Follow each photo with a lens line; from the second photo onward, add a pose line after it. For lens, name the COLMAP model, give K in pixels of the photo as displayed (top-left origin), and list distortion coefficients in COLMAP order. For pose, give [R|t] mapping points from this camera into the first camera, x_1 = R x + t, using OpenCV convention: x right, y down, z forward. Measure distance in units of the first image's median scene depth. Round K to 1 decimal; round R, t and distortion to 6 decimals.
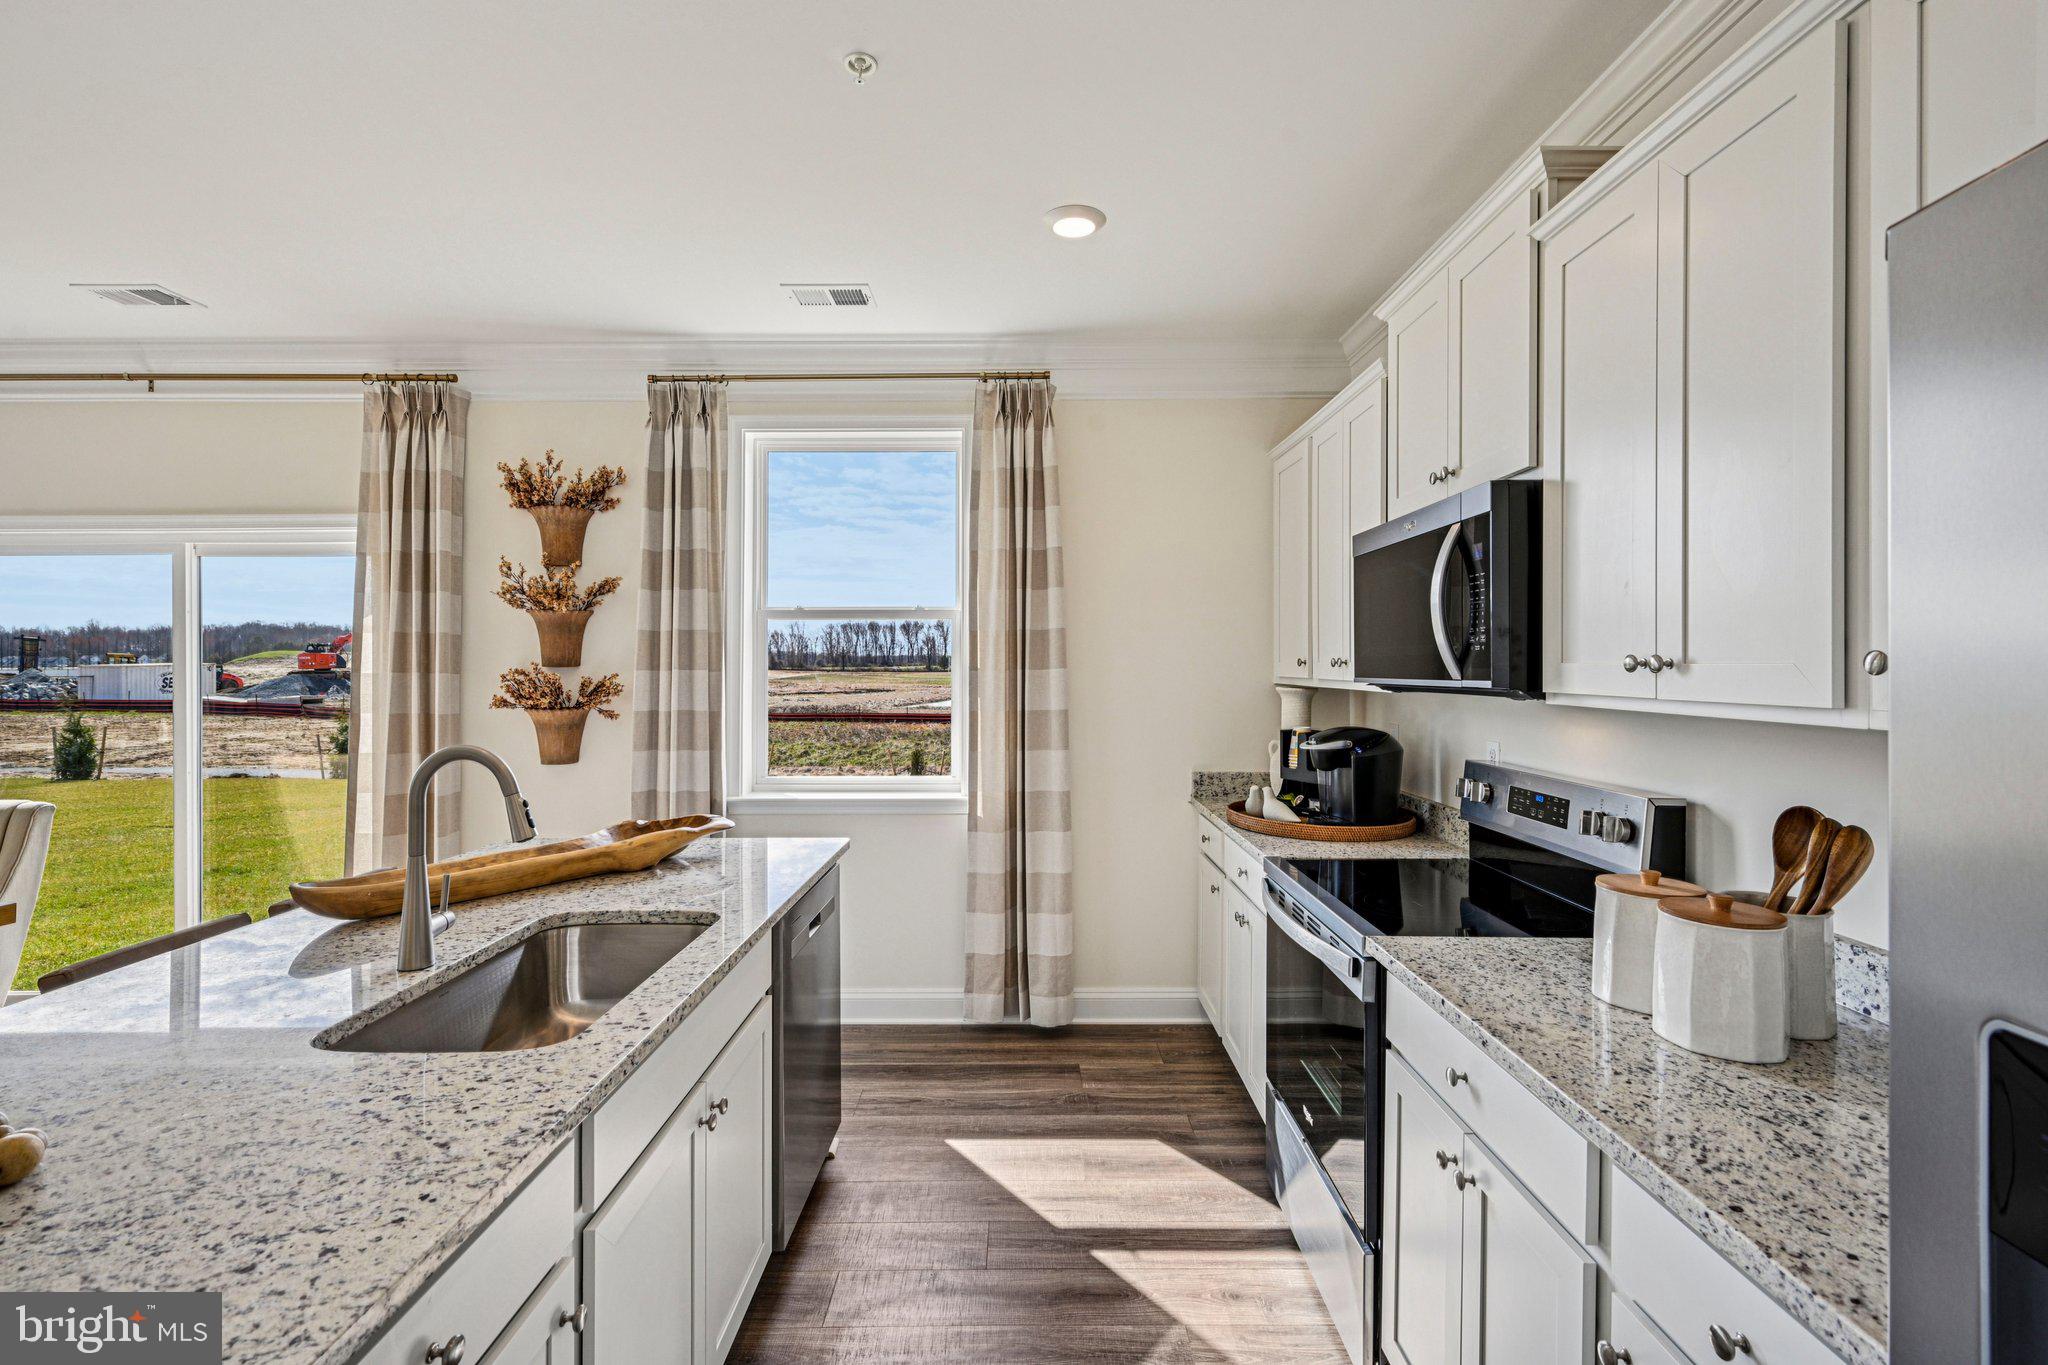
lens RADIAL K [[914.6, 0, 1022.2], [0, 914.6, 659.6], [0, 0, 1]] dist [-0.001152, 0.000227]
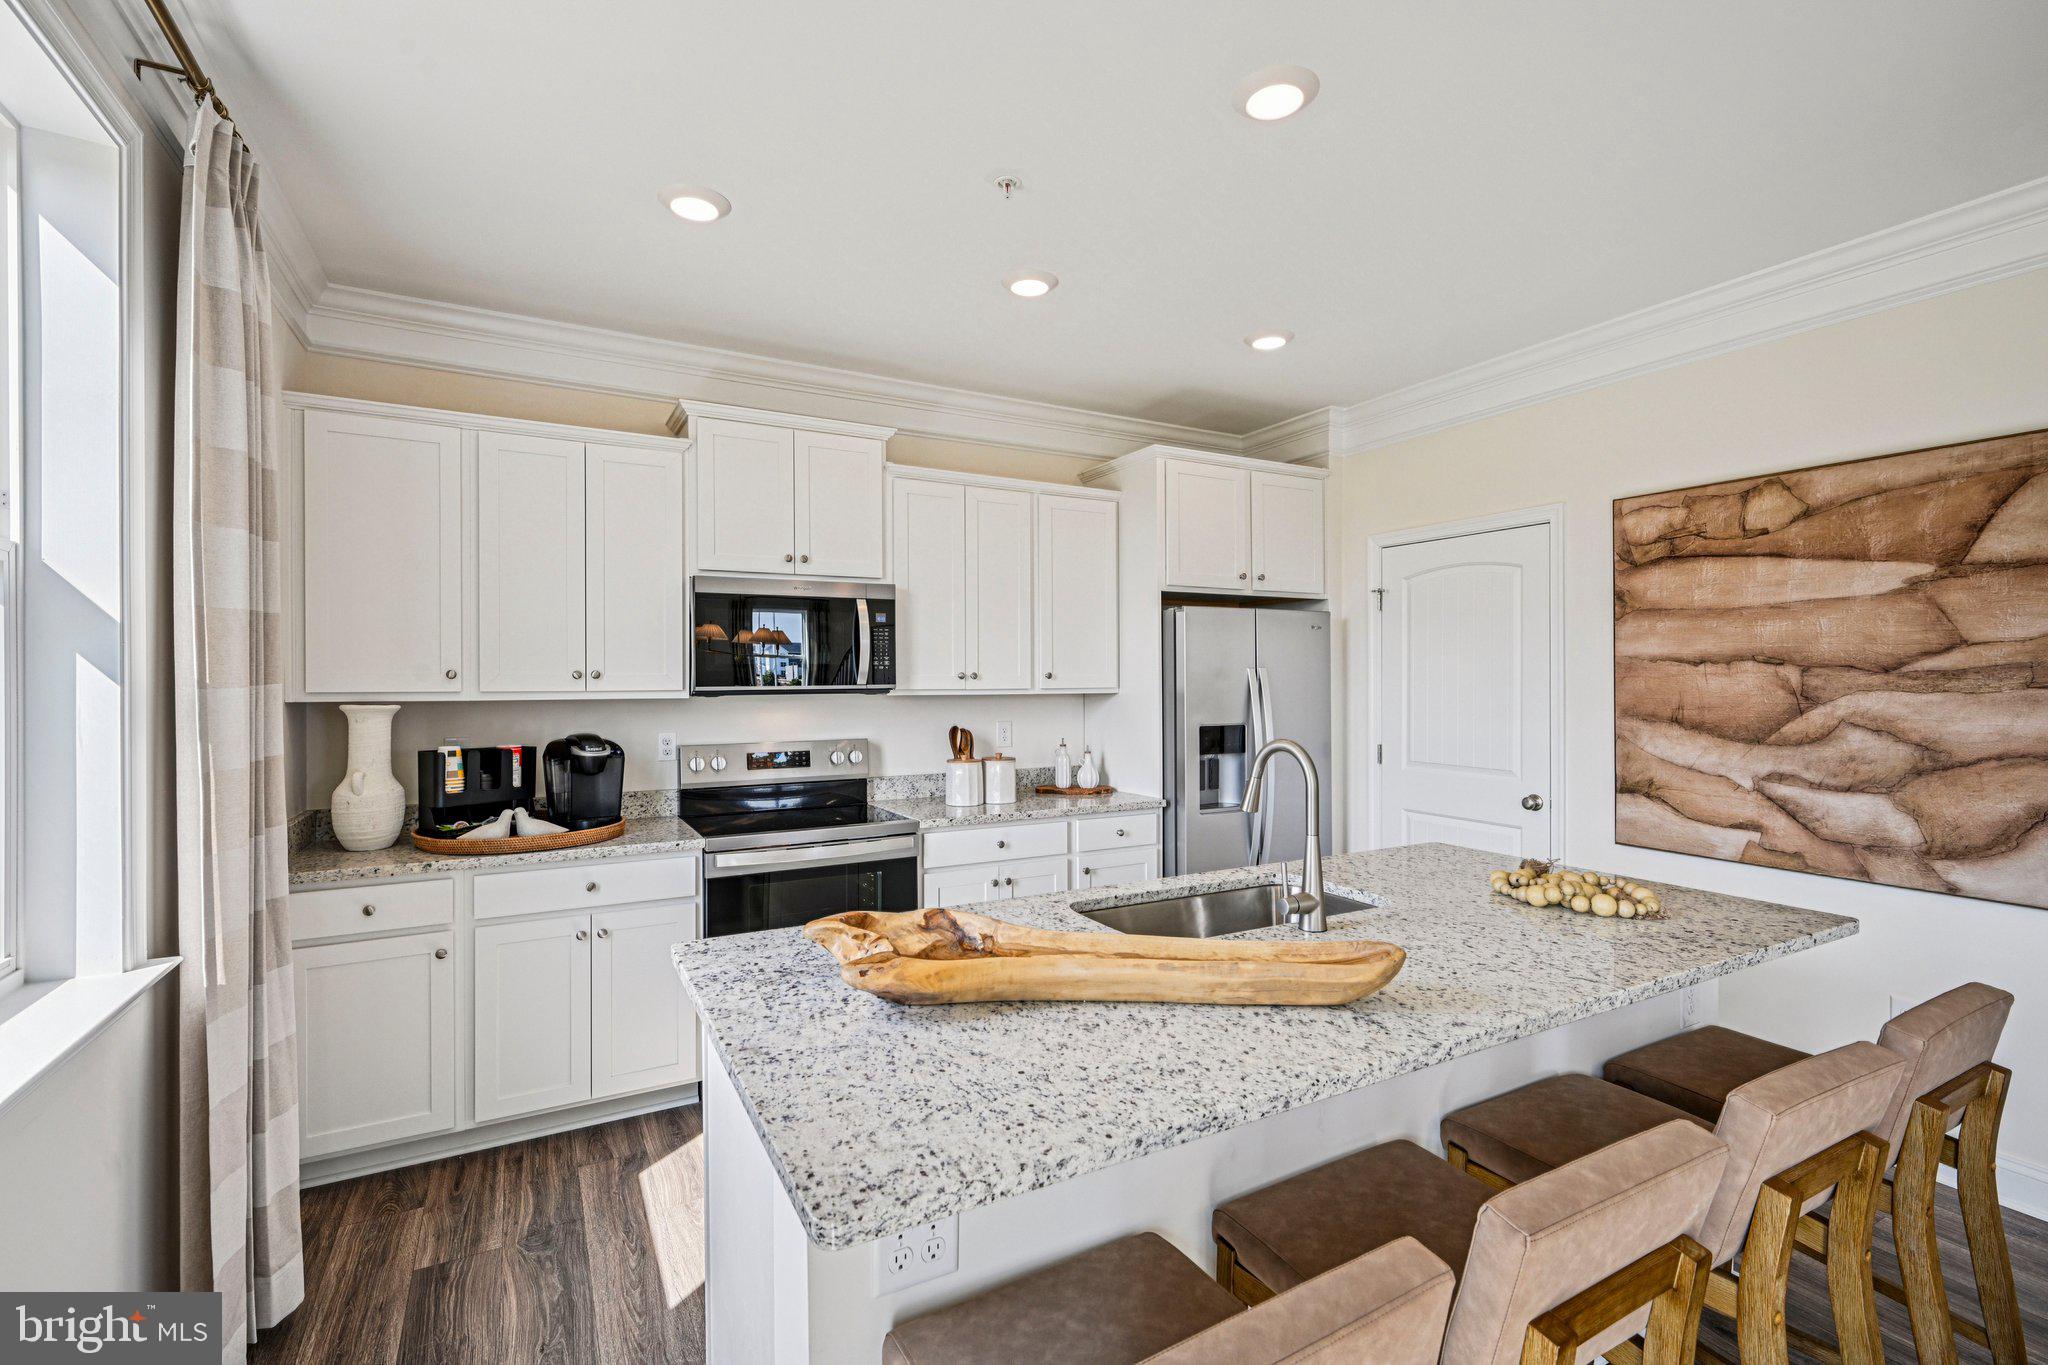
lens RADIAL K [[910.1, 0, 1024.5], [0, 910.1, 670.7], [0, 0, 1]] dist [-0.001061, 0.000318]
pose [[-0.485687, 0.007566, 0.874100, -0.669009], [-0.002408, 0.999947, -0.009993, 0.006177], [-0.874129, -0.006958, -0.485644, 0.842151]]
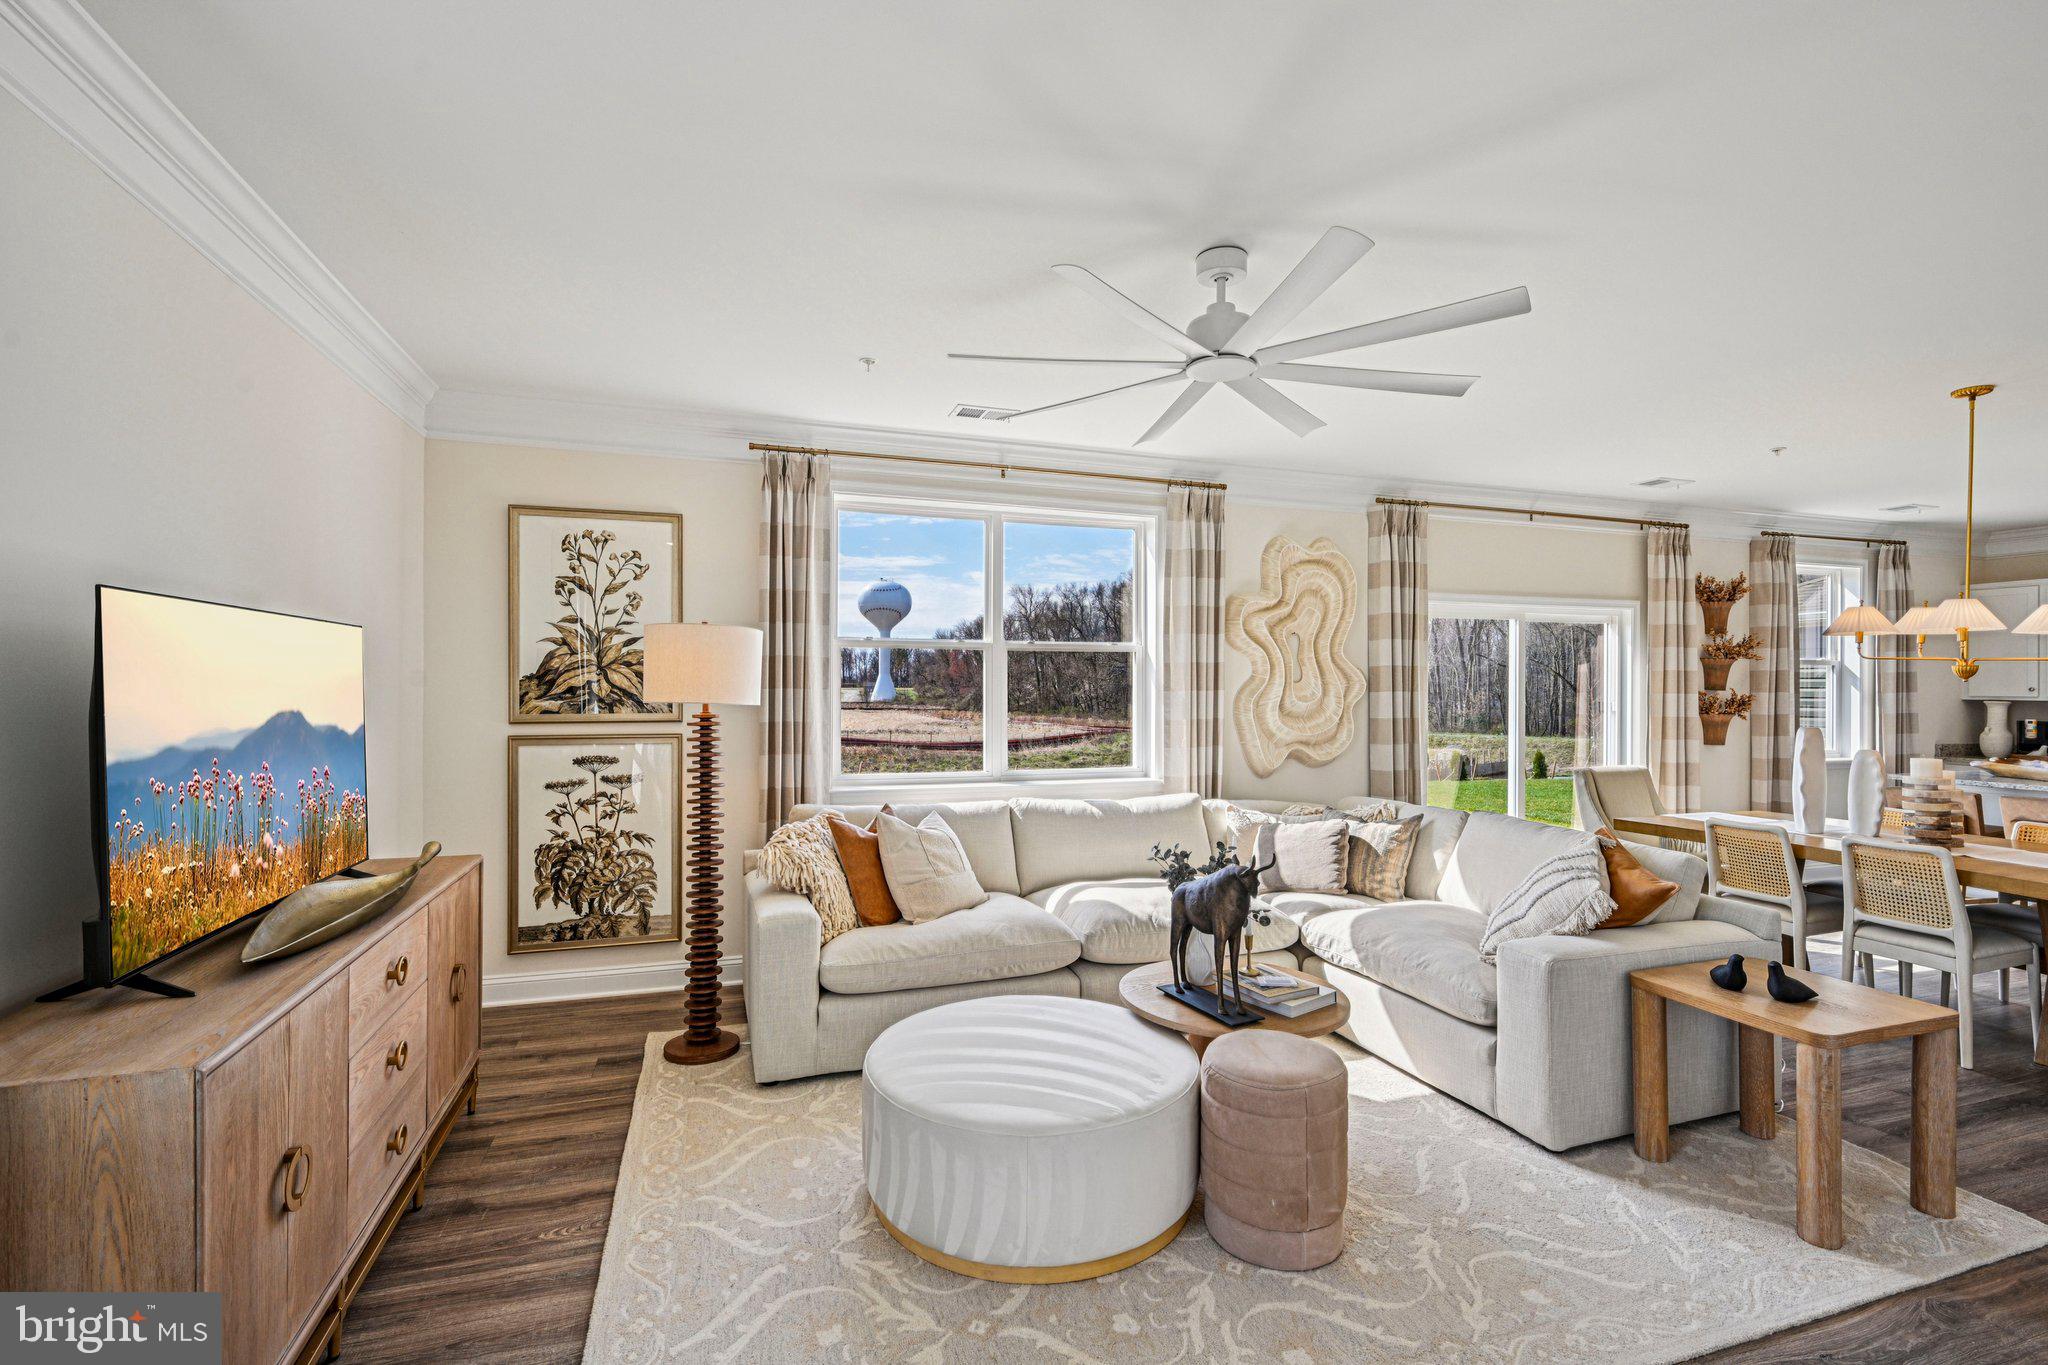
lens RADIAL K [[911.4, 0, 1019.7], [0, 911.4, 686.7], [0, 0, 1]] dist [0.001072, -0.000307]
pose [[0.947755, 0.003421, 0.318979, -2.369313], [-0.004919, 0.999980, 0.003891, -0.000021], [-0.318960, -0.005257, 0.947754, -0.250831]]
